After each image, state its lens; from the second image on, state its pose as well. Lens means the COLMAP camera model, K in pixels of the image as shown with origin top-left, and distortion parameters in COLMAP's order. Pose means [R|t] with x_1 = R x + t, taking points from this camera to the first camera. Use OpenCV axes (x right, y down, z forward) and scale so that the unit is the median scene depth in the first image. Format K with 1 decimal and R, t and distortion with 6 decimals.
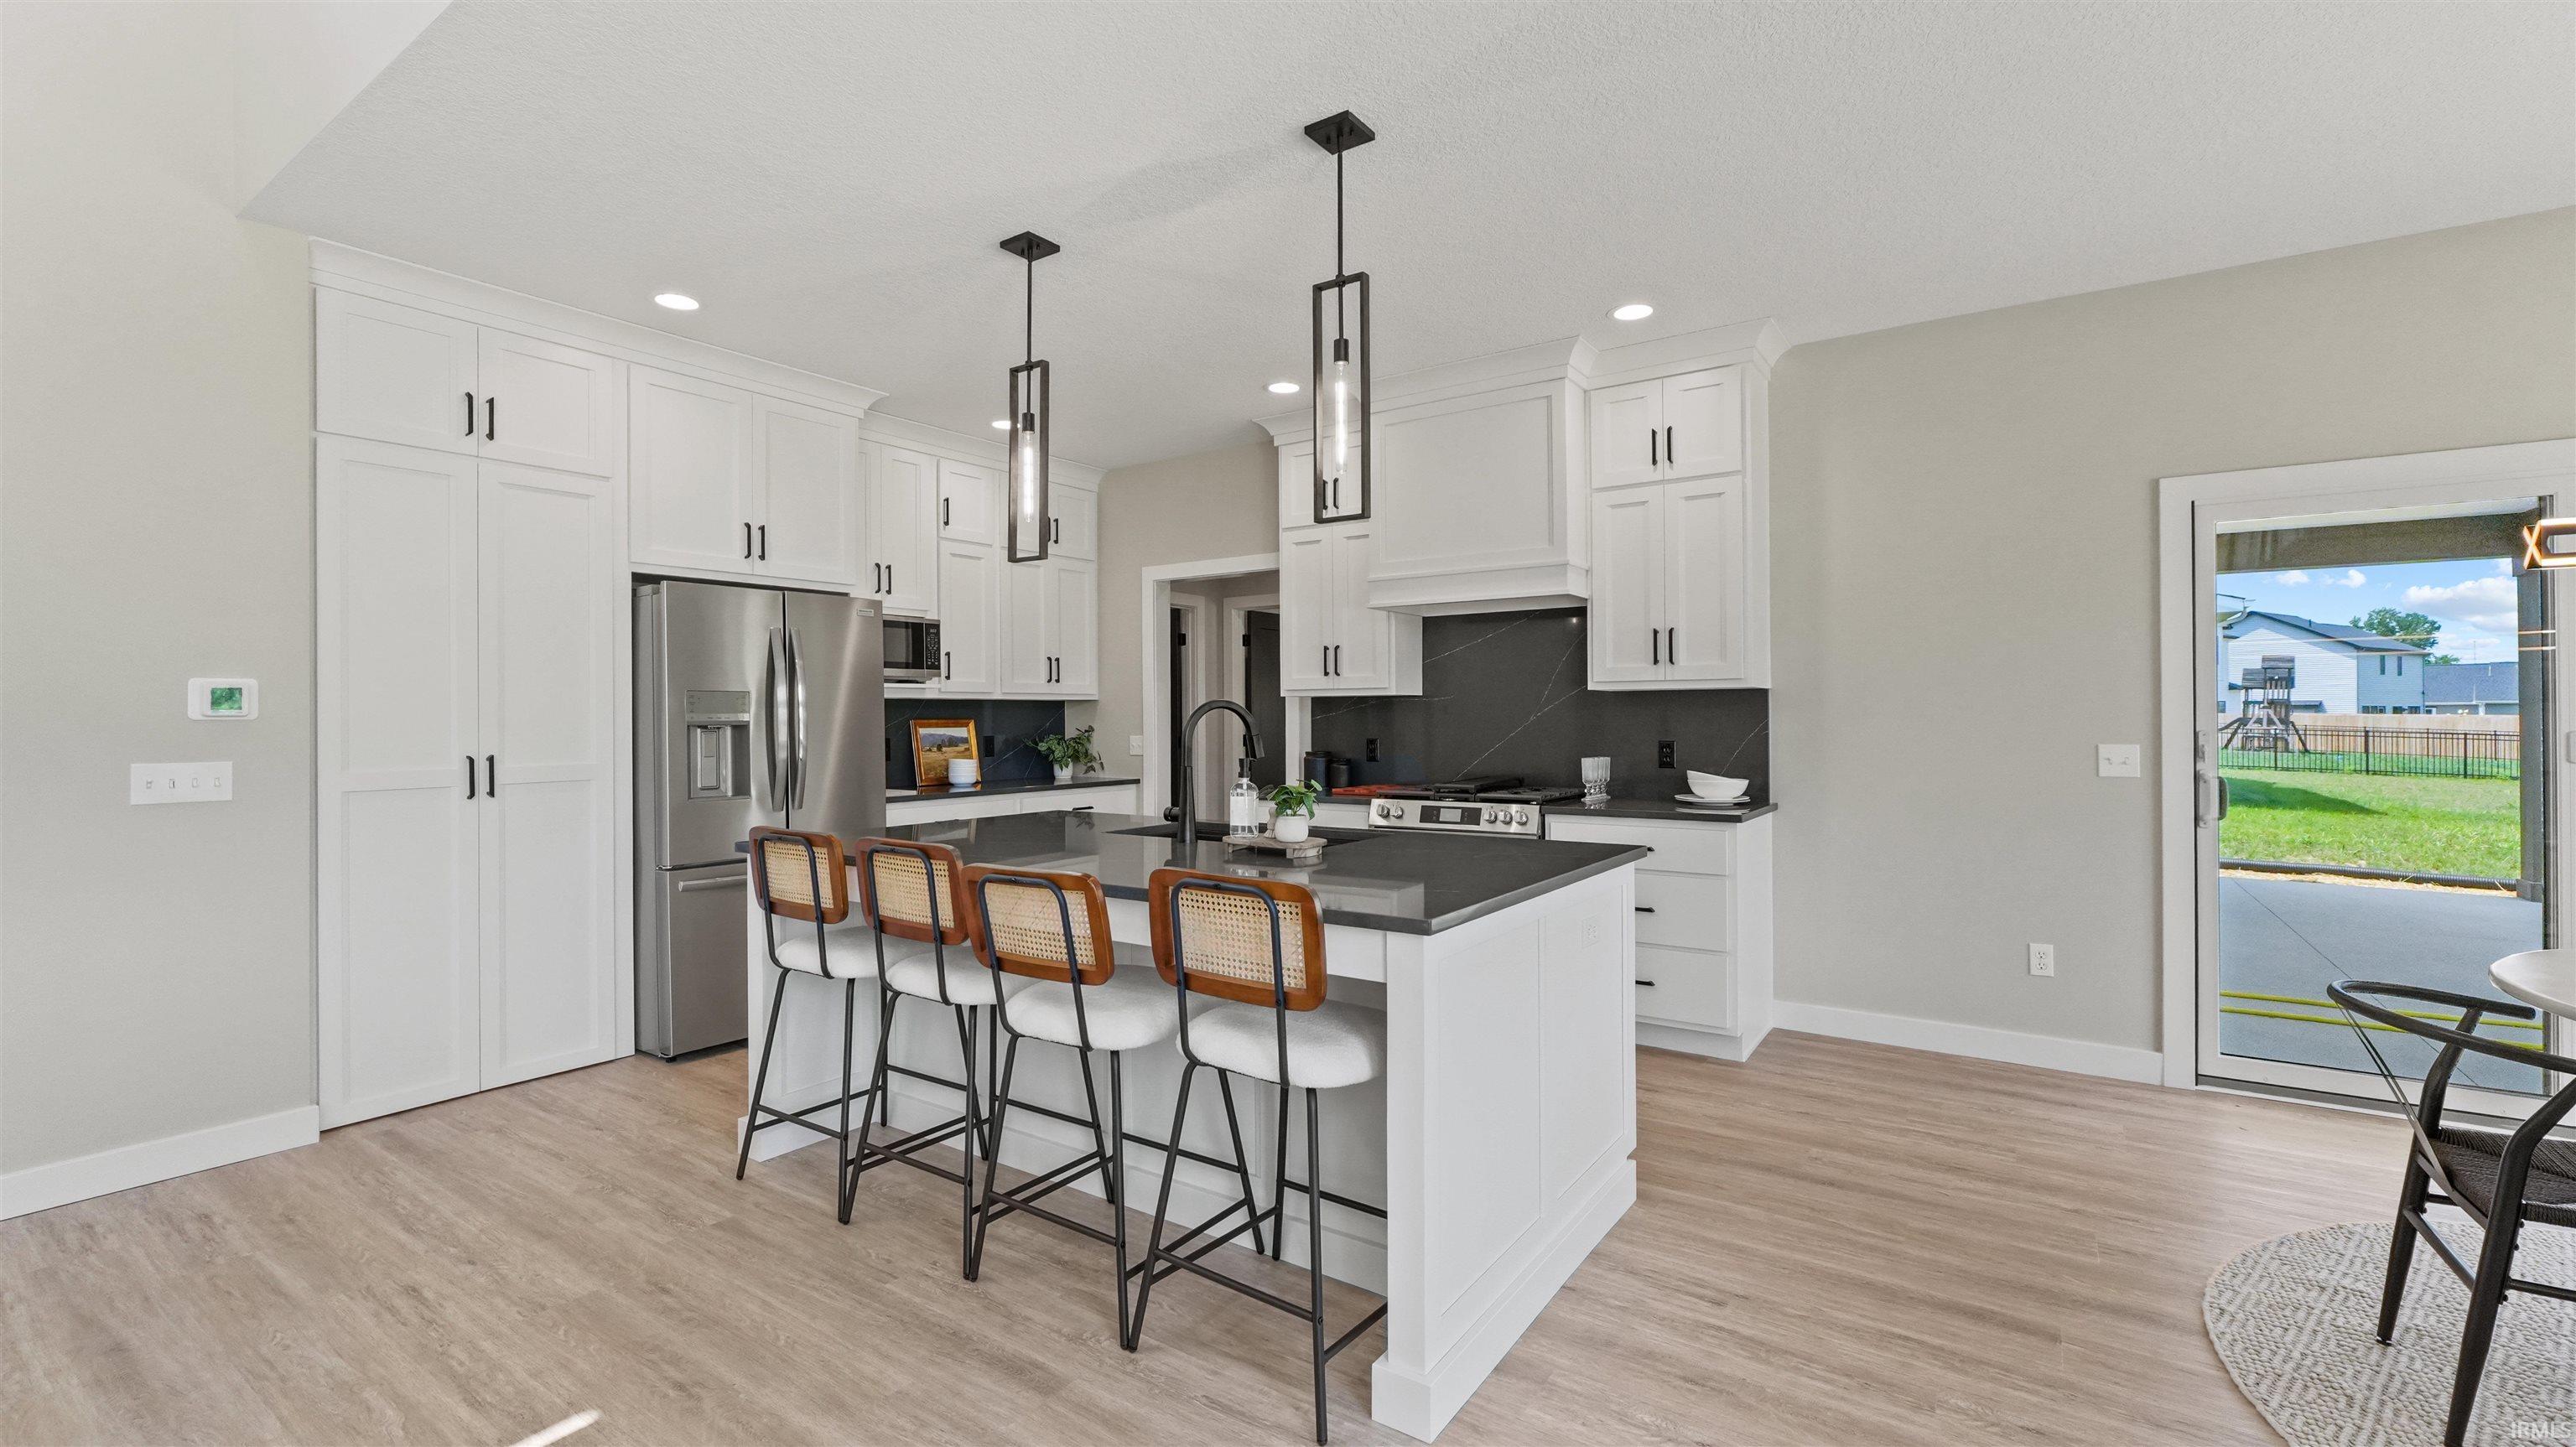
lens RADIAL K [[1090.6, 0, 1275.6], [0, 1090.6, 714.9], [0, 0, 1]] dist [-0.001889, -0.000148]
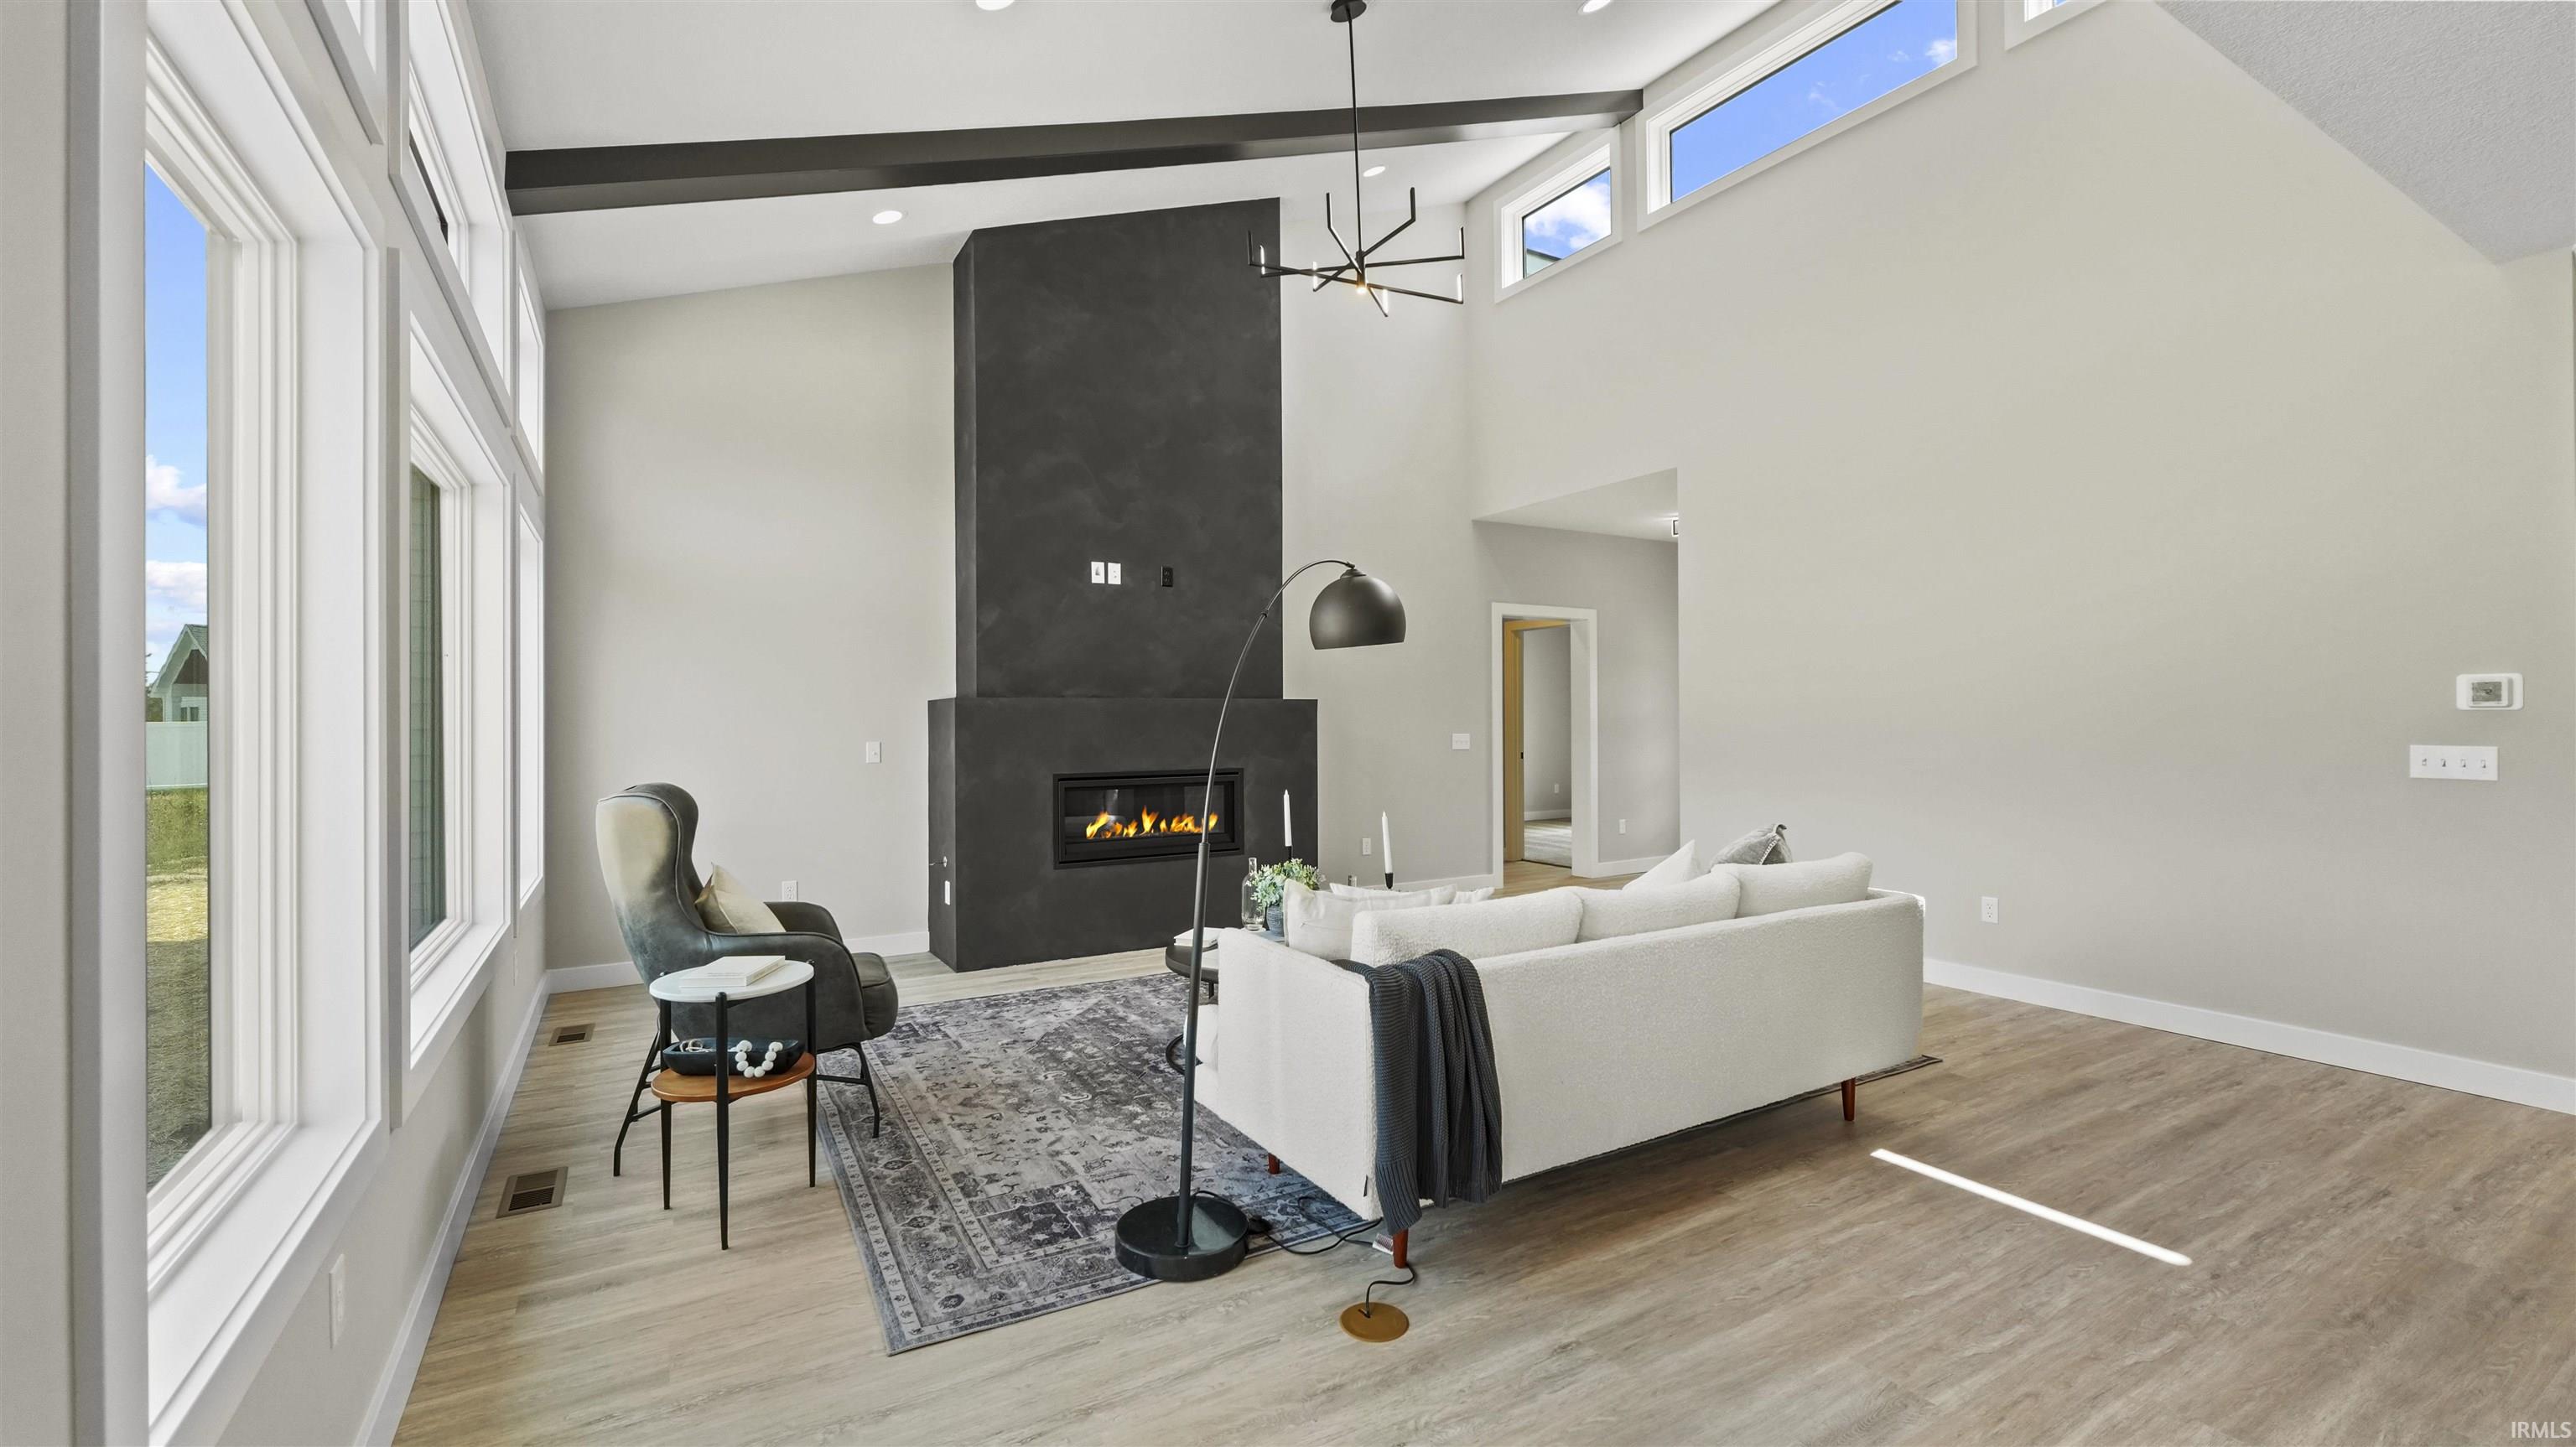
lens RADIAL K [[1070.7, 0, 1277.9], [0, 1070.7, 710.5], [0, 0, 1]] dist [0.001704, 0.000165]
pose [[-0.409251, 0.000474, -0.912422, 0.501458], [0.007480, 0.999968, -0.002836, -0.001300], [0.912391, -0.007986, -0.409241, 0.253145]]
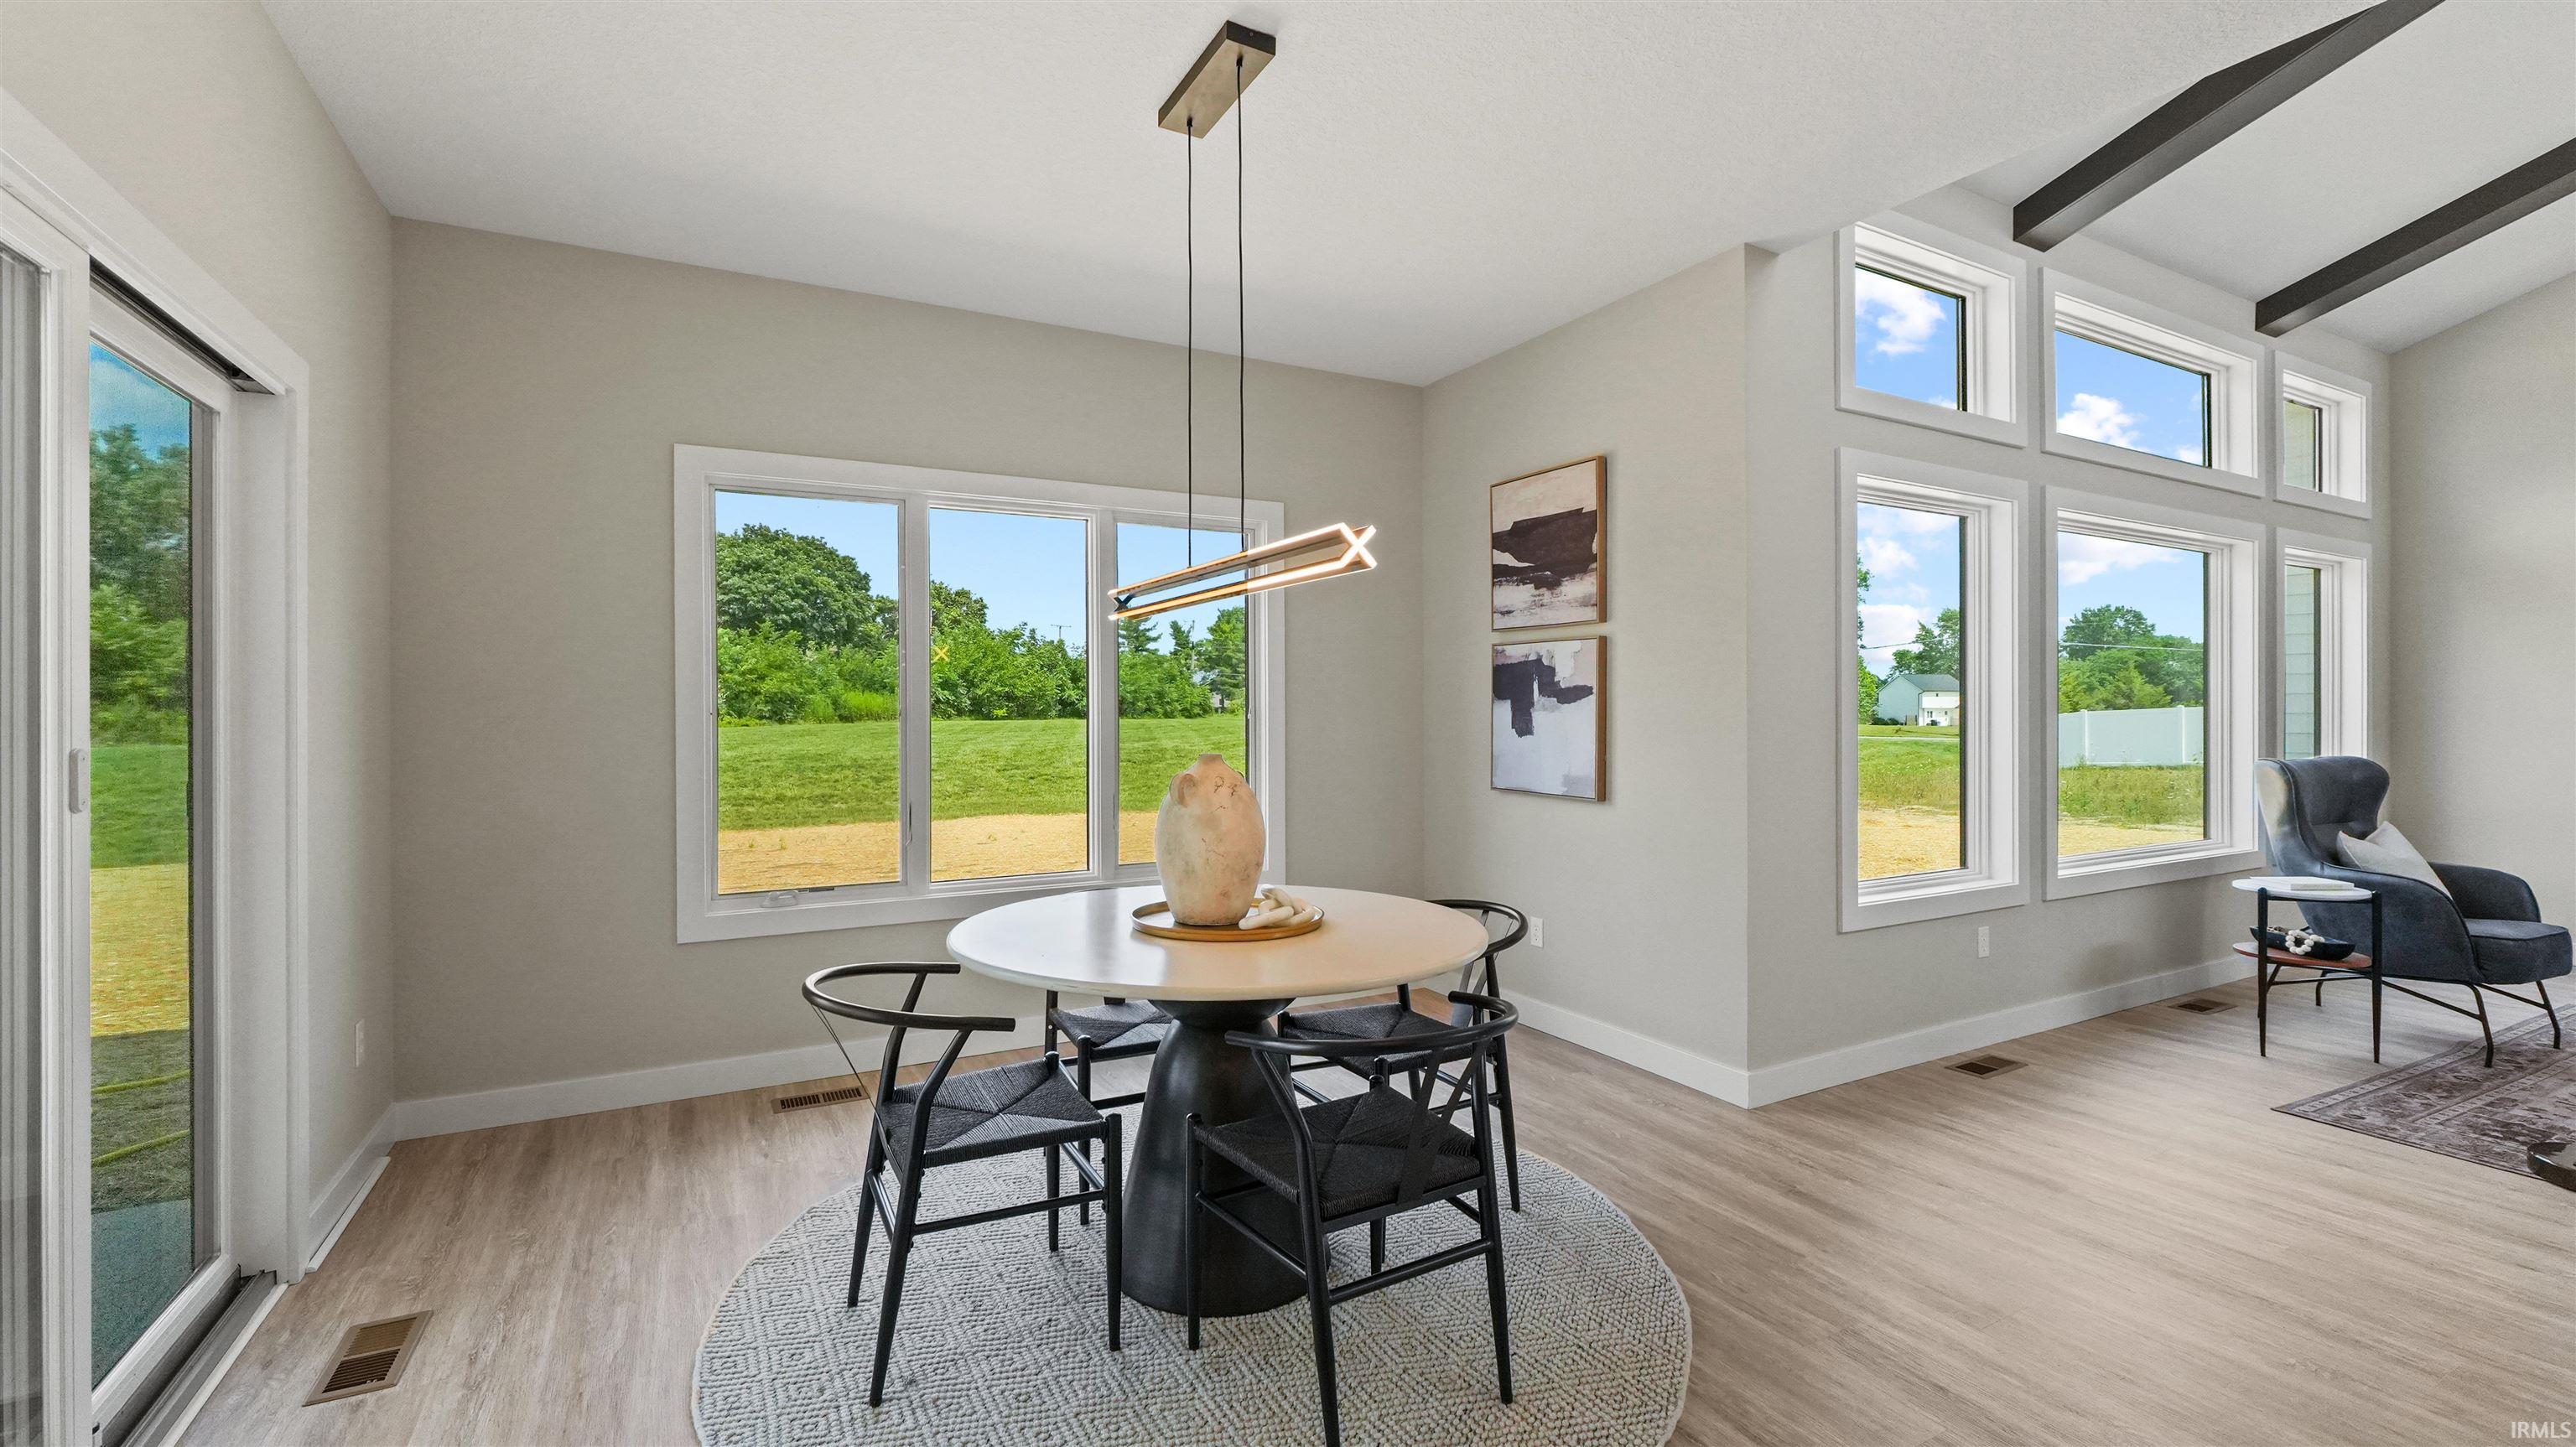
lens RADIAL K [[1082.5, 0, 1272.4], [0, 1082.5, 716.1], [0, 0, 1]] dist [0.002074, 0.000188]
pose [[-0.893928, 0.006617, 0.448161, 0.403982], [0.007316, 0.999973, -0.000173, 0.002079], [-0.448150, 0.003124, -0.893953, 1.025560]]
